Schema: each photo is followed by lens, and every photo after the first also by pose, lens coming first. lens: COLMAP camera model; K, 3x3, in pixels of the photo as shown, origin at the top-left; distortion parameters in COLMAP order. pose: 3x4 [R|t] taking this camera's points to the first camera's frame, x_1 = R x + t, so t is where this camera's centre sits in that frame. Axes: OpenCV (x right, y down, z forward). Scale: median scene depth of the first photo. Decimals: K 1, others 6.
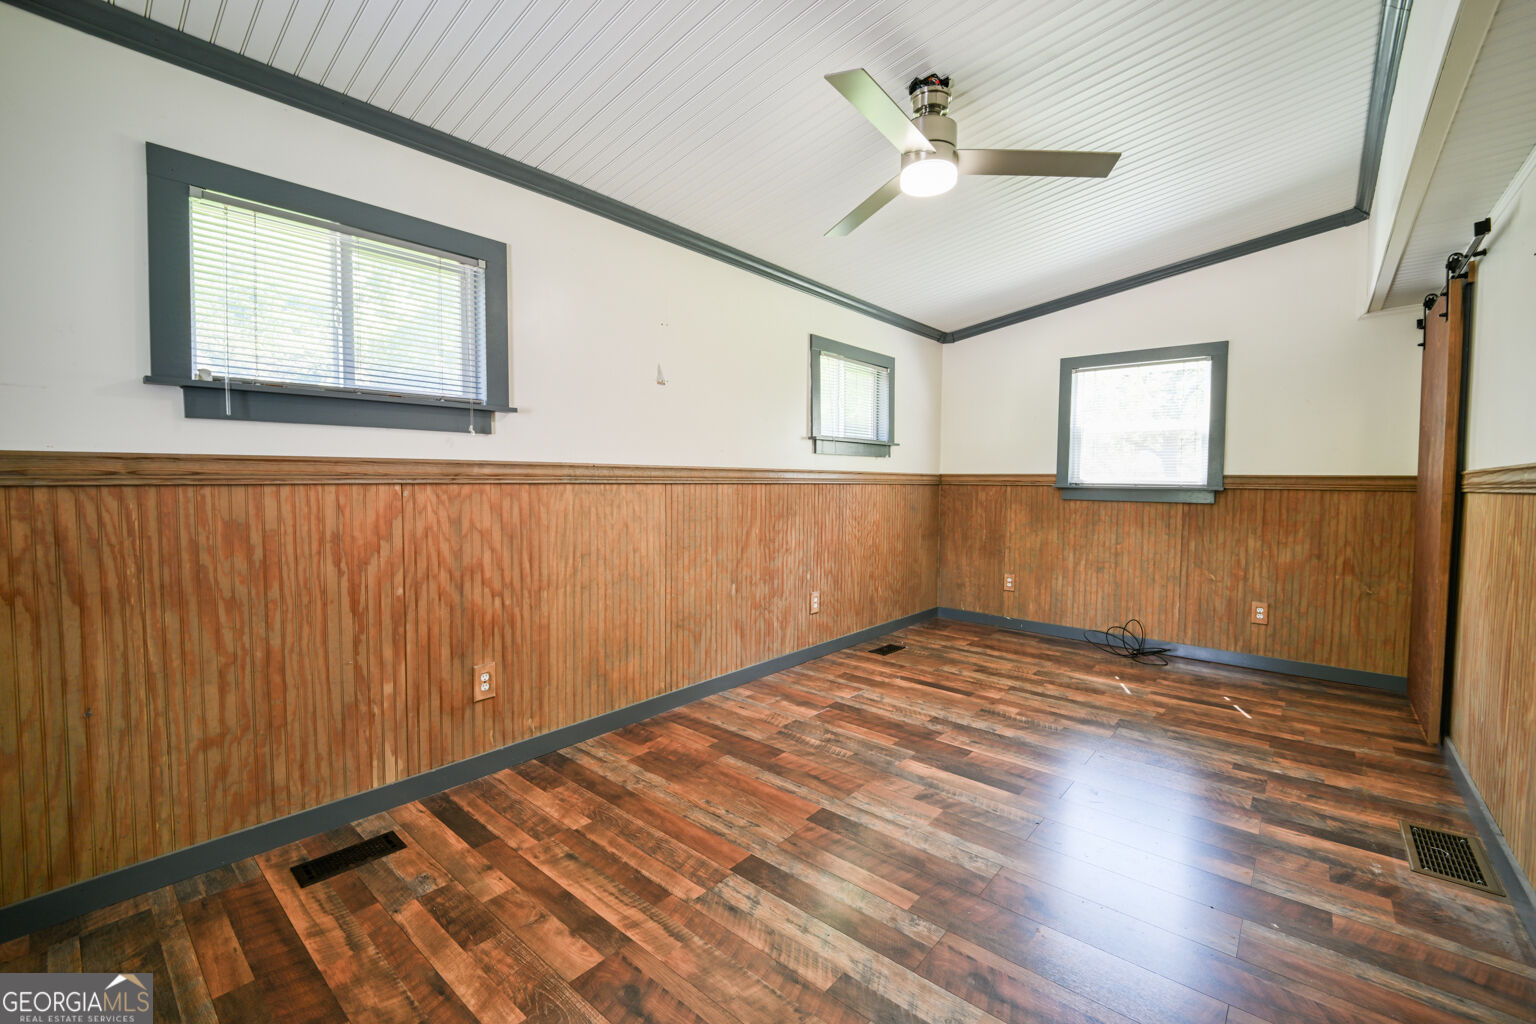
lens RADIAL K [[633.9, 0, 770.8], [0, 633.9, 509.6], [0, 0, 1]] dist [0.003485, -0.008647]
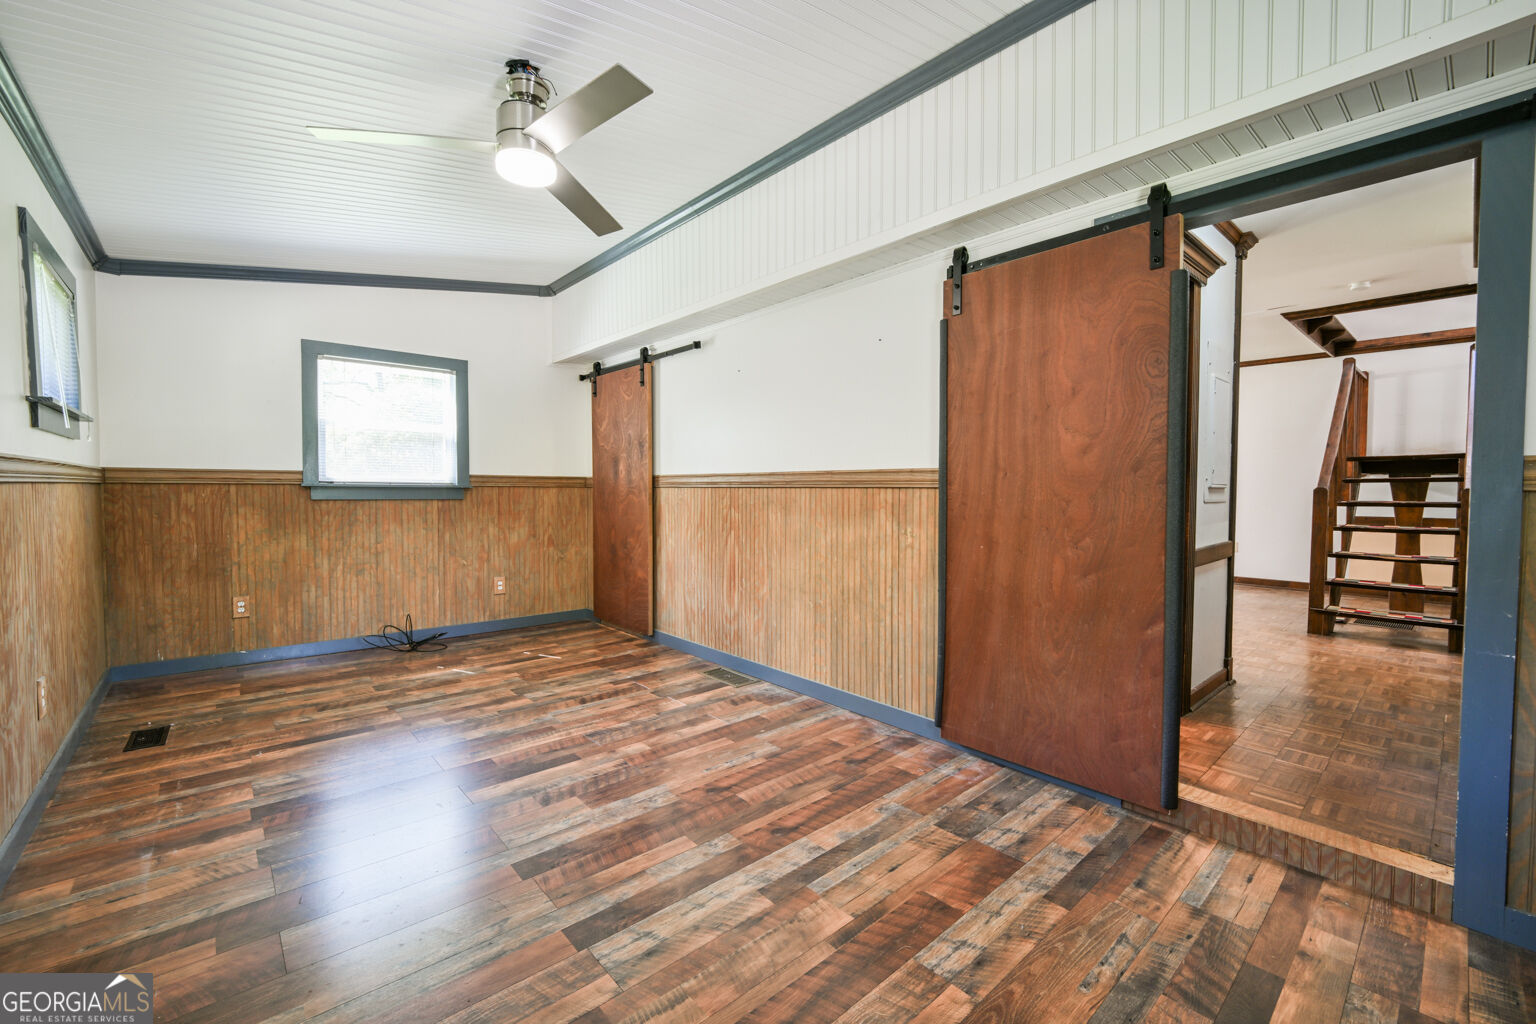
lens RADIAL K [[633.9, 0, 770.8], [0, 633.9, 509.6], [0, 0, 1]] dist [0.003485, -0.008647]
pose [[0.135305, -0.044531, 0.989803, -0.445557], [0.040411, 0.998406, 0.039393, -0.015720], [-0.989979, 0.034669, 0.136889, 0.336466]]
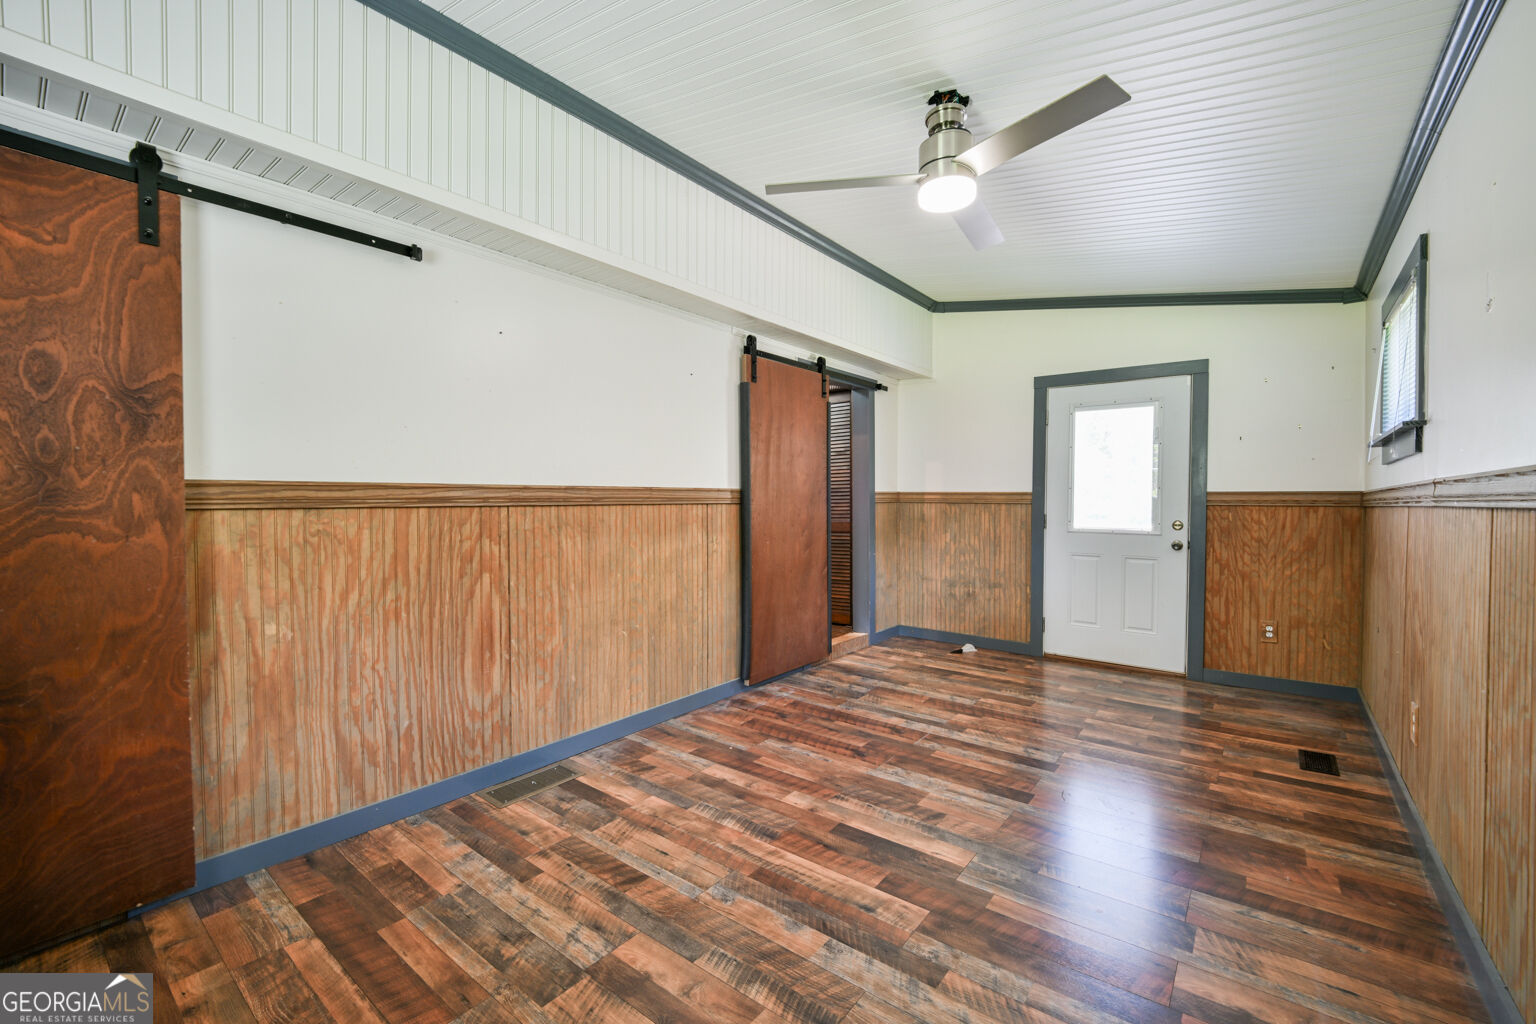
lens RADIAL K [[633.9, 0, 770.8], [0, 633.9, 509.6], [0, 0, 1]] dist [0.003485, -0.008647]
pose [[-0.998940, -0.007243, -0.045462, 0.367641], [-0.009982, 0.998130, 0.060300, -0.057976], [0.044940, 0.060689, -0.997145, 1.305907]]
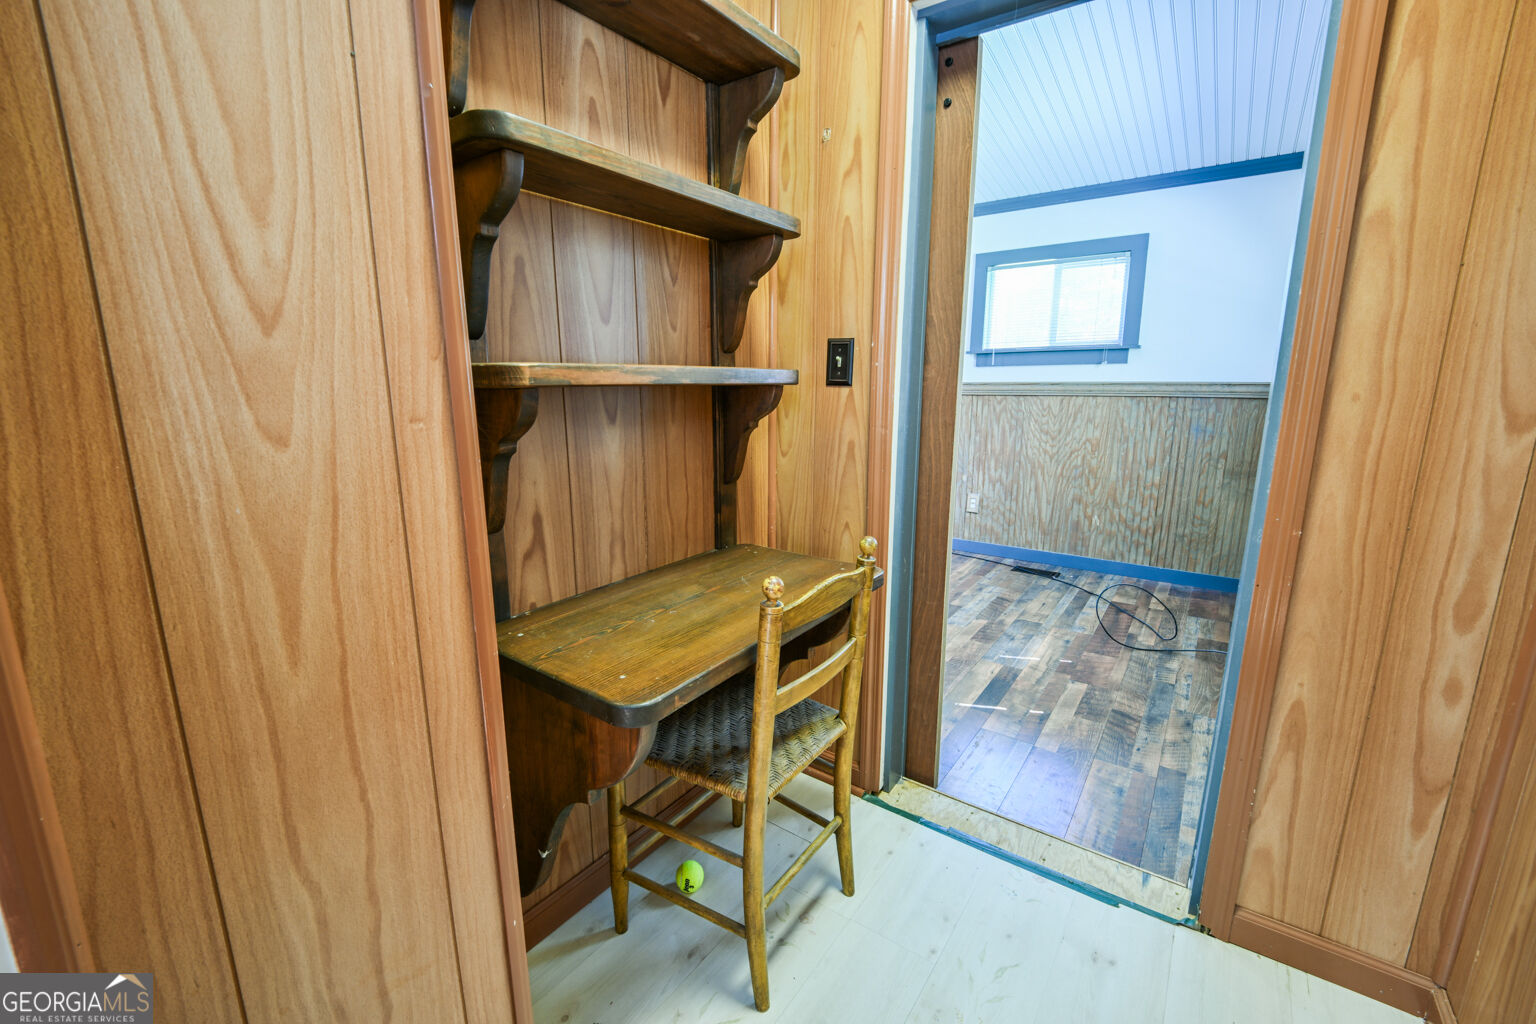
lens RADIAL K [[628.8, 0, 760.0], [0, 628.8, 504.7], [0, 0, 1]] dist [0.001427, -0.000063]
pose [[0.070825, 0.178834, -0.981327, 1.331150], [-0.043730, 0.983408, 0.176057, -0.034460], [0.996530, 0.030444, 0.077470, 0.633281]]
